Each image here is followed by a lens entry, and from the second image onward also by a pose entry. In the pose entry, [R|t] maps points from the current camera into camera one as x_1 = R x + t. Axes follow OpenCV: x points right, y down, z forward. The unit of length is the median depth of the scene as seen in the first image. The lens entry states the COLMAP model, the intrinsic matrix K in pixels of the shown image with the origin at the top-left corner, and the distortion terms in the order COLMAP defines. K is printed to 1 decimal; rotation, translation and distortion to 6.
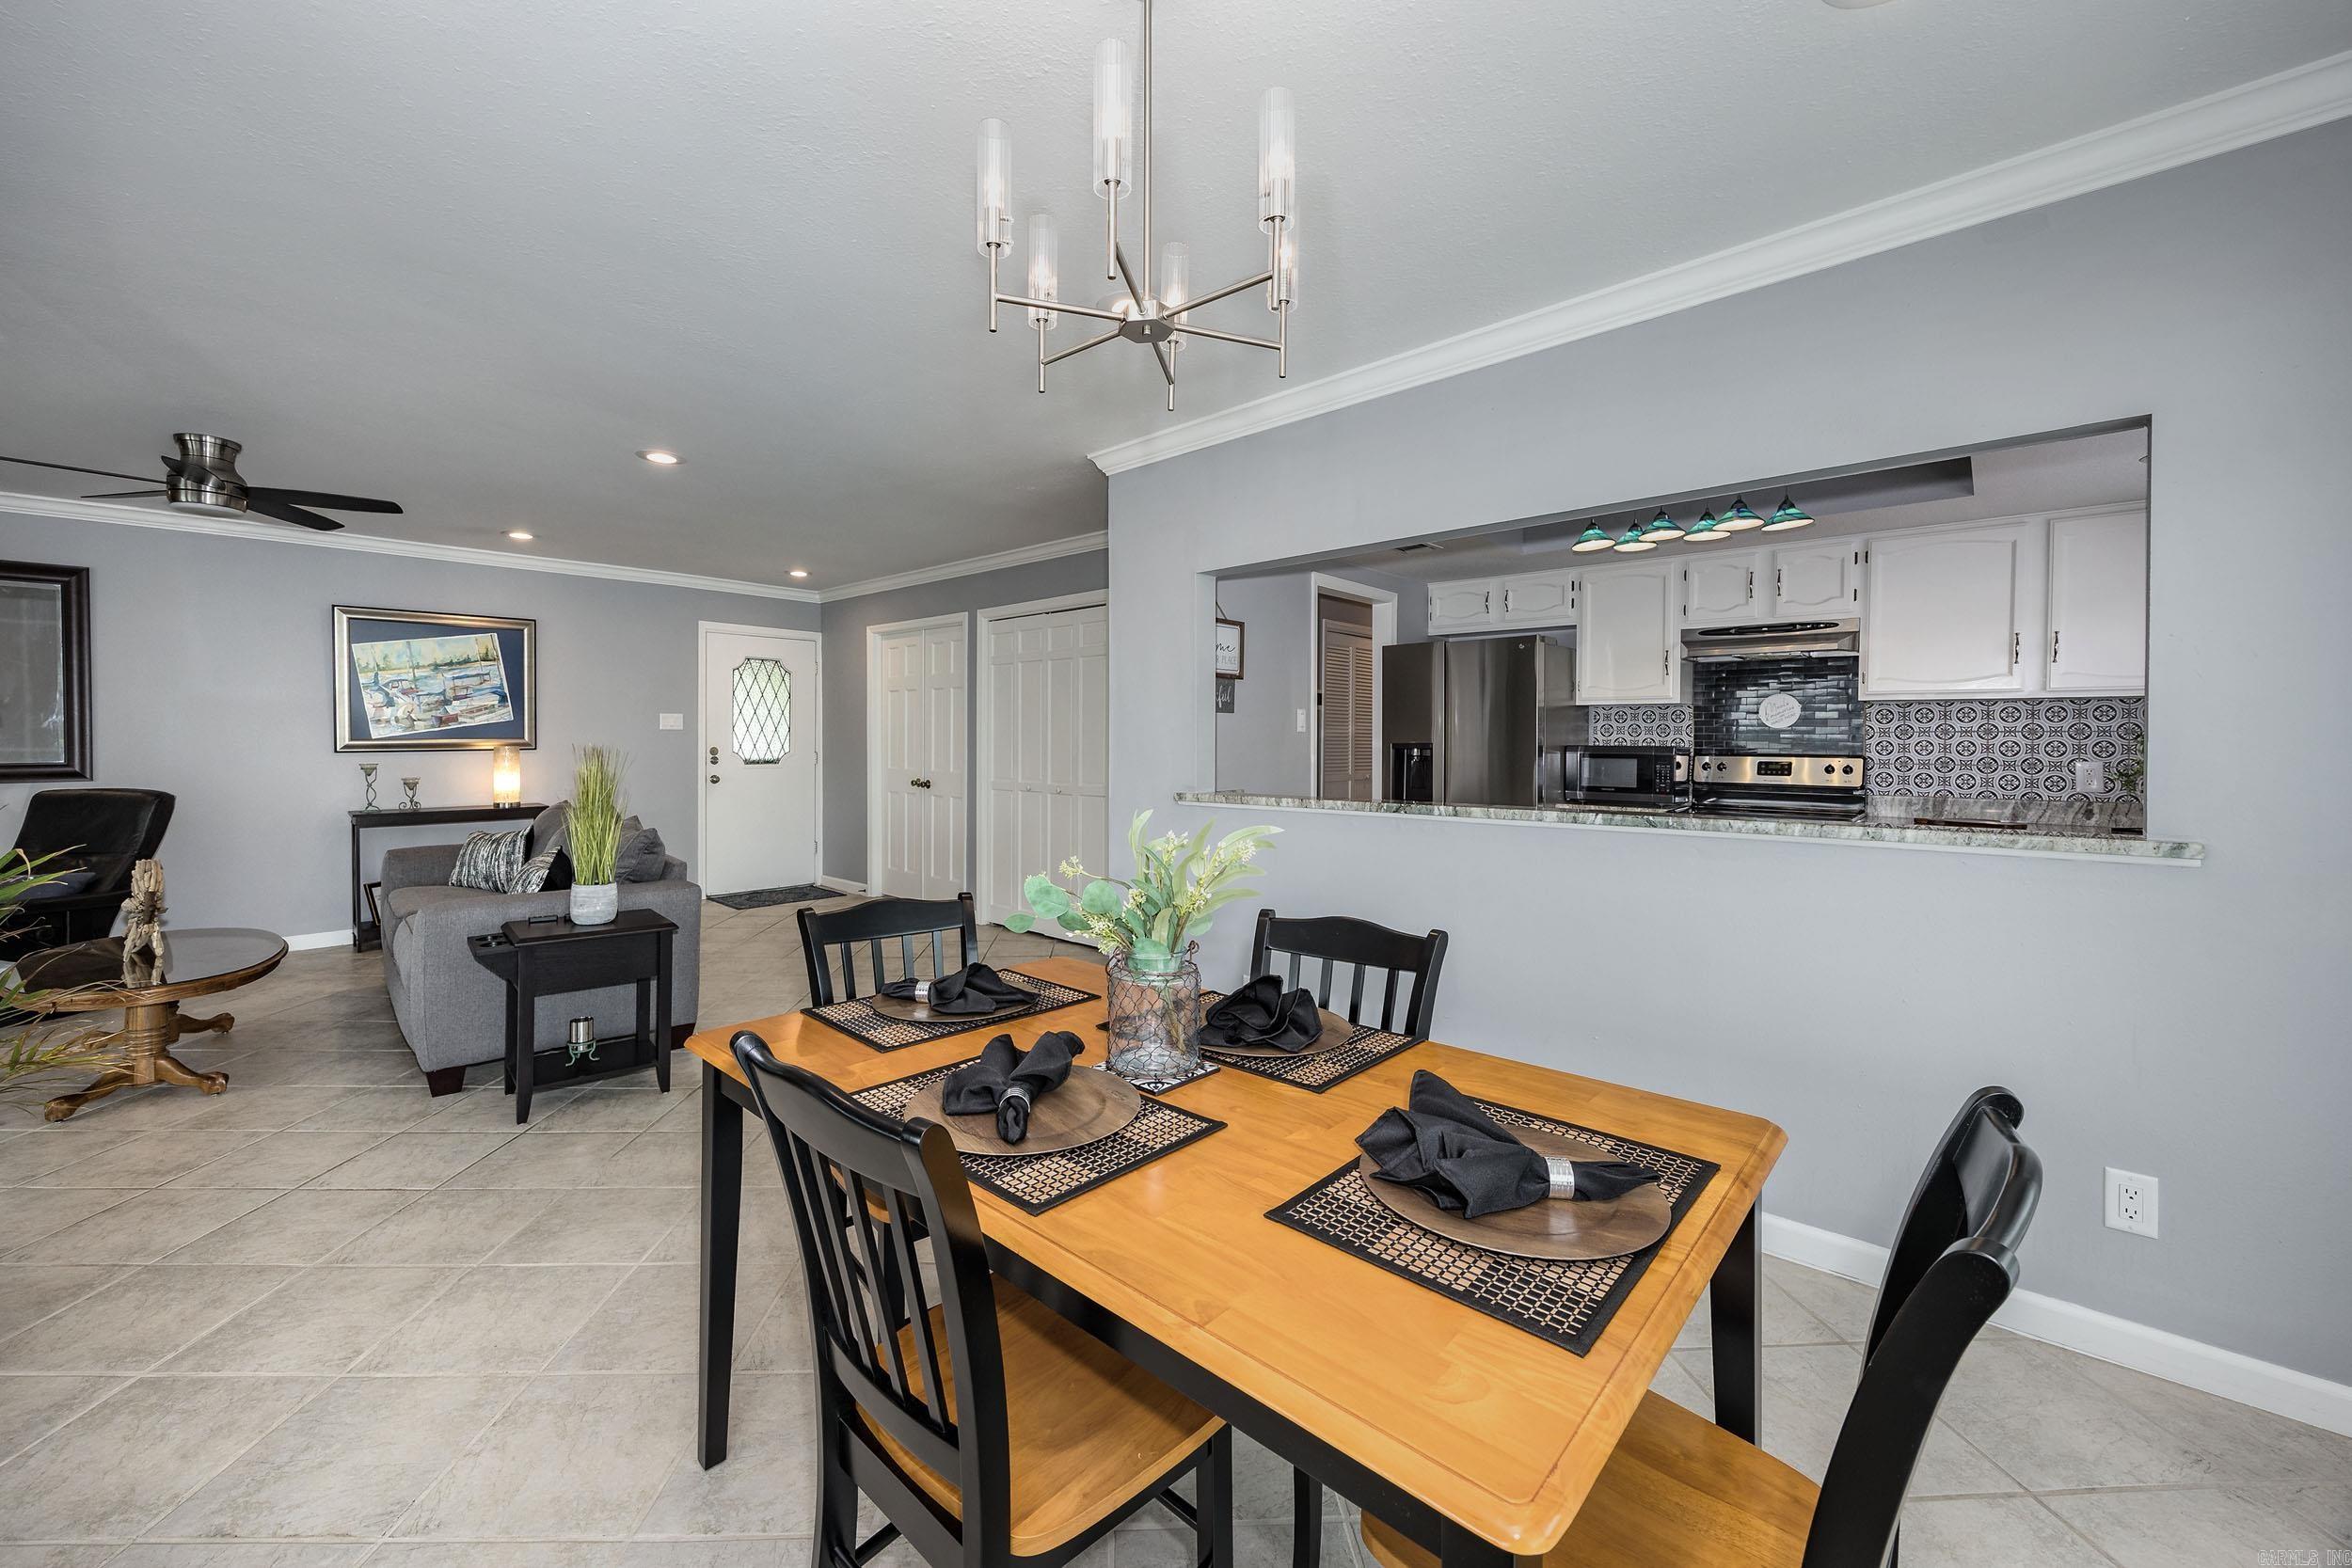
lens RADIAL K [[997.3, 0, 1136.0], [0, 997.3, 754.8], [0, 0, 1]] dist [-0.000472, -0.002222]
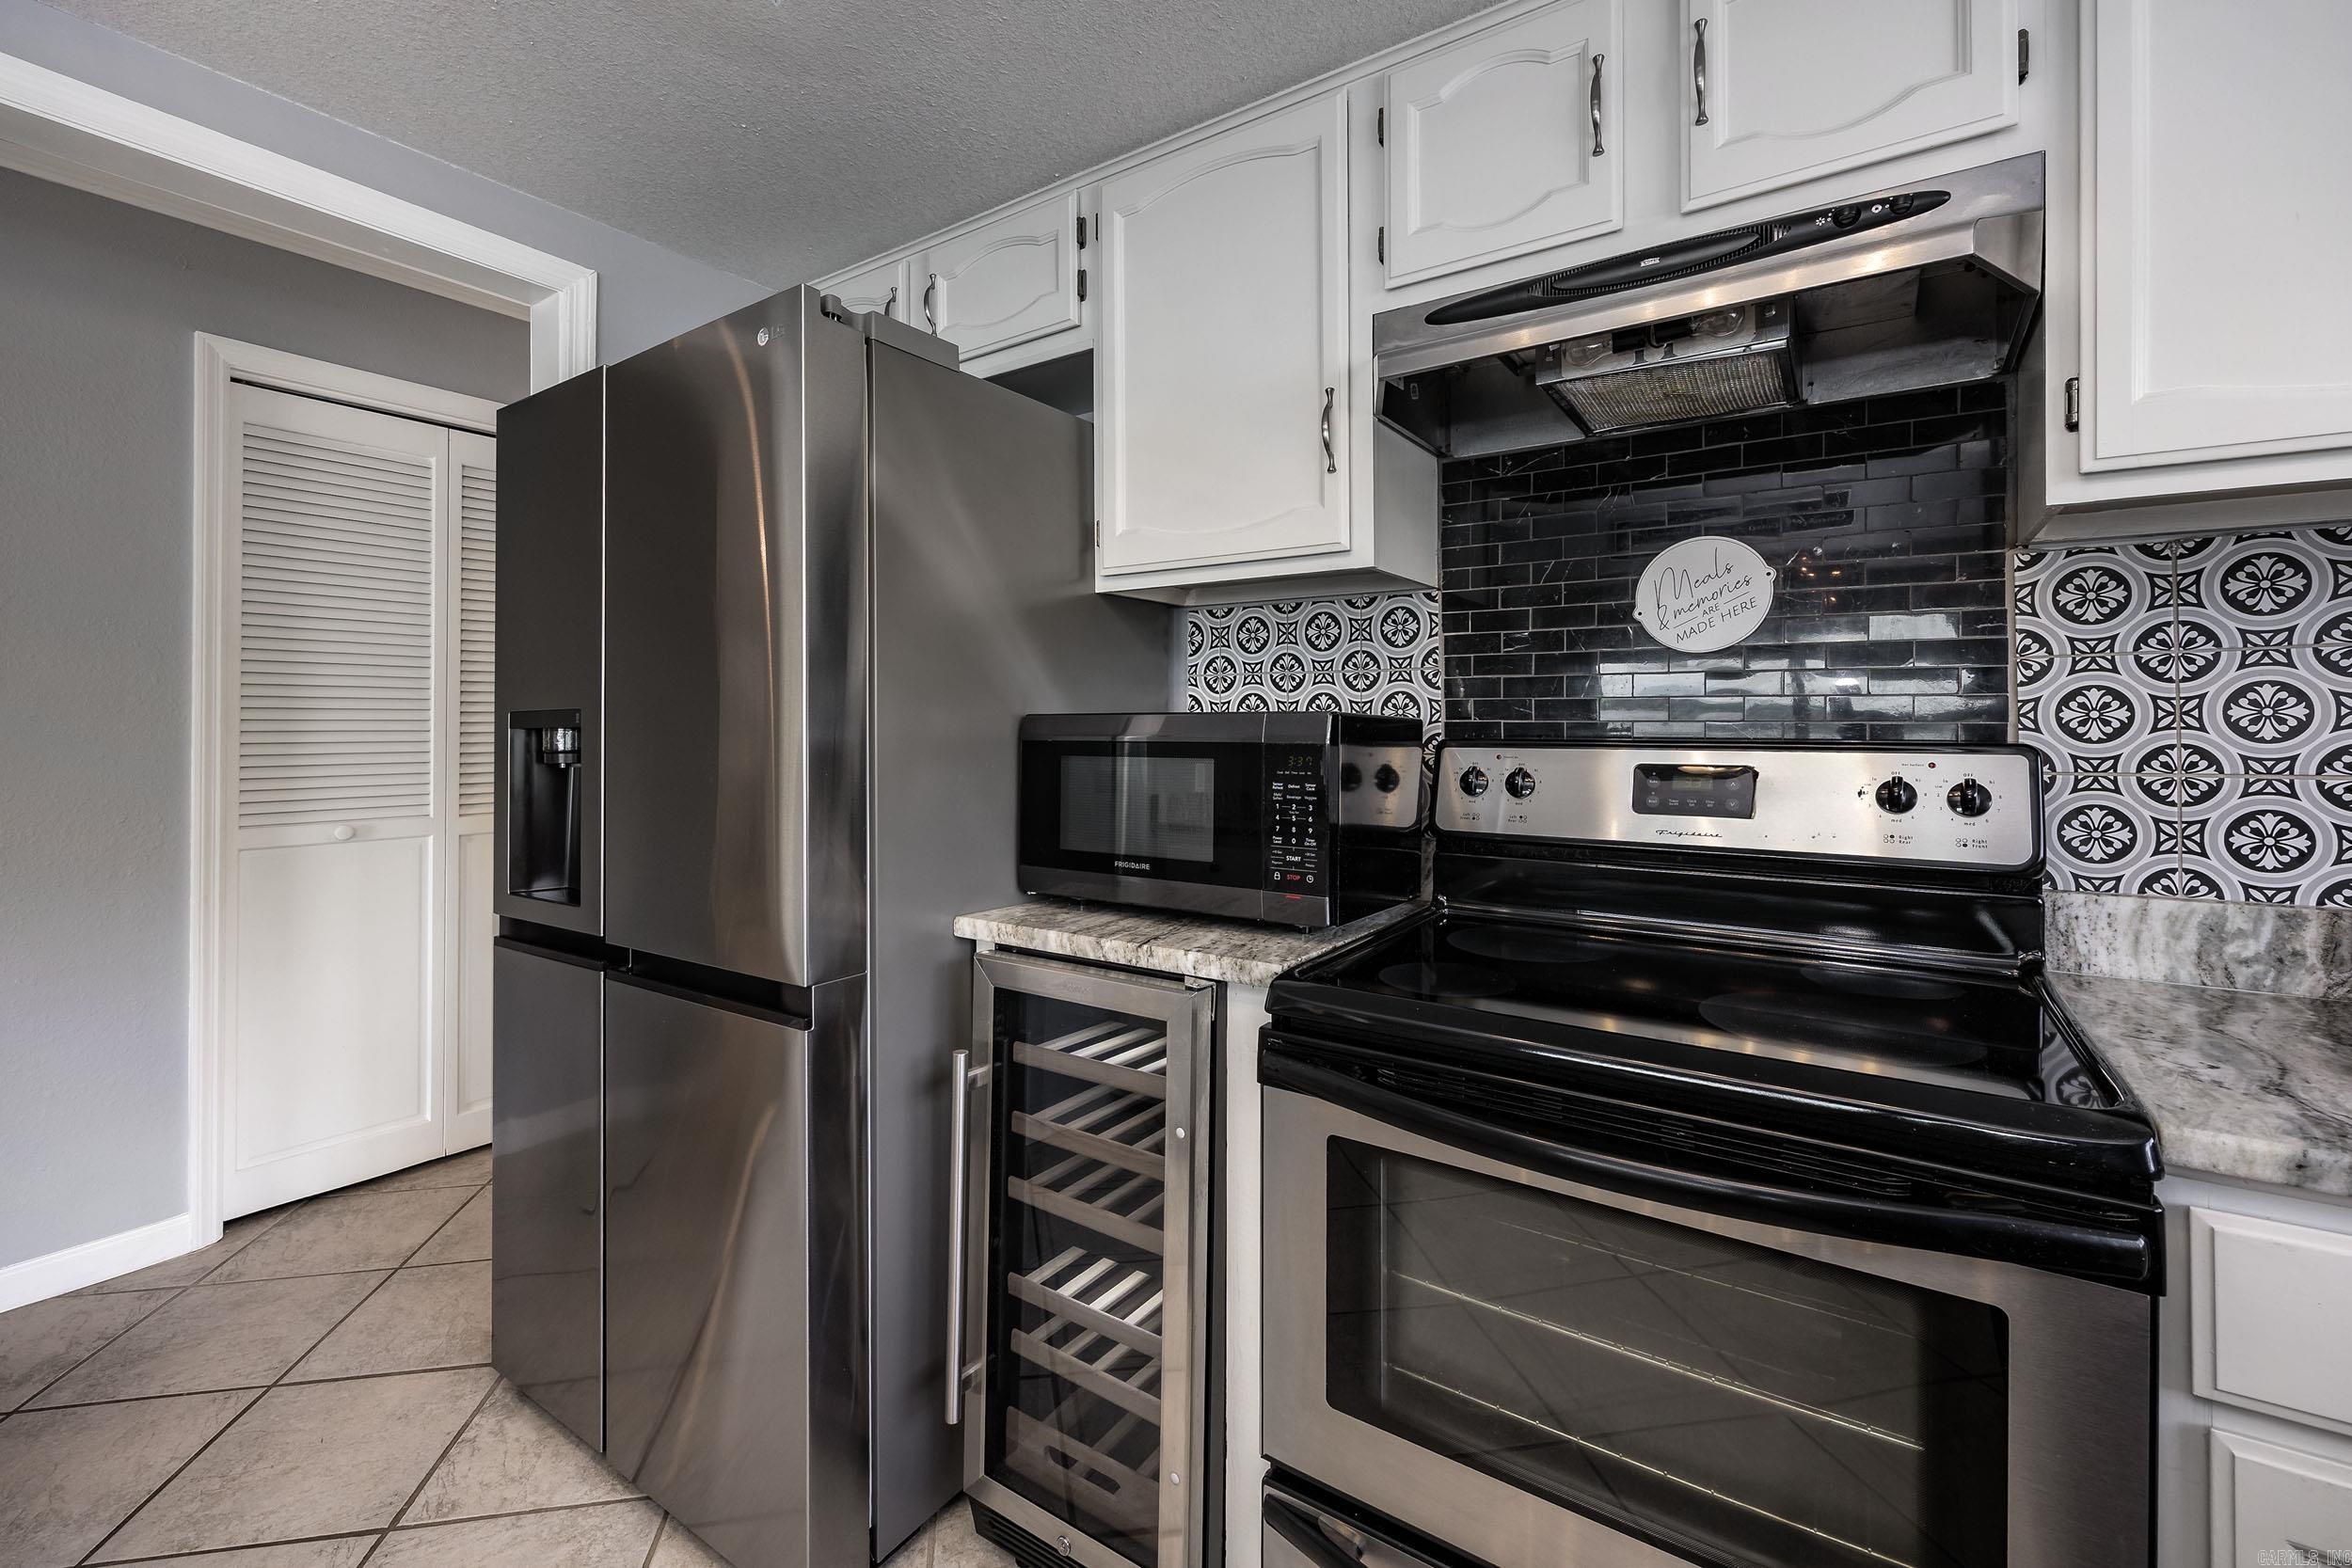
lens RADIAL K [[997.3, 0, 1102.3], [0, 997.3, 716.8], [0, 0, 1]] dist [-0.000472, -0.002222]
pose [[0.998171, -0.004292, 0.060298, 0.449061], [0.006093, 0.999540, -0.029723, 0.000313], [-0.060142, 0.030036, 0.997738, 0.715780]]
